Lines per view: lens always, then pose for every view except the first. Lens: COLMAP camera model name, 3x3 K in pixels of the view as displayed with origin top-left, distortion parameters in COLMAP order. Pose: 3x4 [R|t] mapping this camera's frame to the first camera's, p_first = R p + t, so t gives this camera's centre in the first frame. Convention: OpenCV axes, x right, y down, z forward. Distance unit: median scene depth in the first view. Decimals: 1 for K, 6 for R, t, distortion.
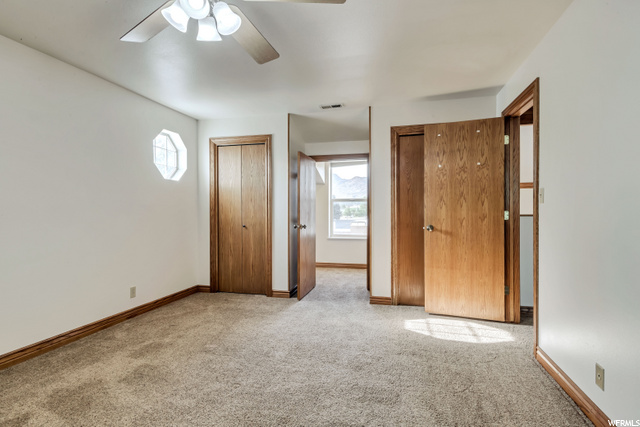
lens RADIAL K [[305.6, 0, 322.0], [0, 305.6, 215.0], [0, 0, 1]] dist [-0.065285, 0.019073]
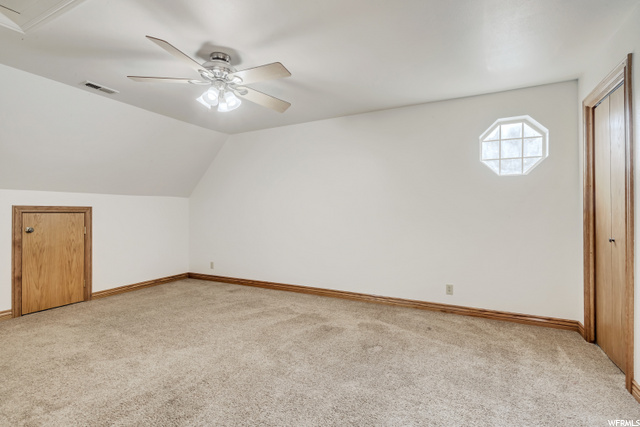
lens RADIAL K [[293.7, 0, 320.0], [0, 293.7, 213.5], [0, 0, 1]] dist [-0.011889, -0.000468]
pose [[-0.200589, 0.009234, -0.979632, 0.460628], [-0.012671, 0.999847, 0.012019, -0.013480], [0.979594, 0.014823, -0.200442, 0.759380]]
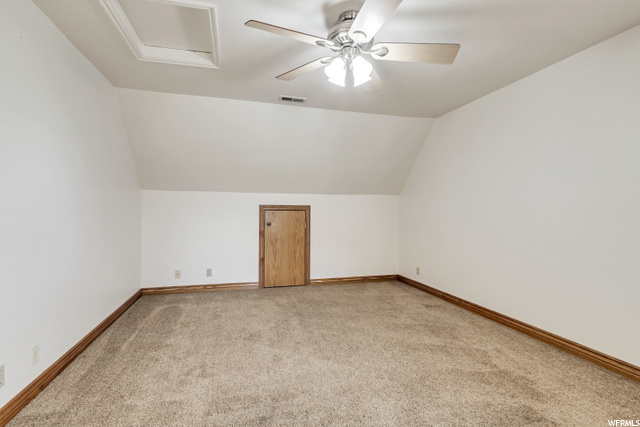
lens RADIAL K [[299.5, 0, 320.0], [0, 299.5, 213.5], [0, 0, 1]] dist [0.000549, -0.000355]
pose [[-0.857812, 0.003796, -0.513949, 0.176028], [-0.011000, 0.999608, 0.025742, -0.014007], [0.513845, 0.027735, -0.857434, 0.852389]]
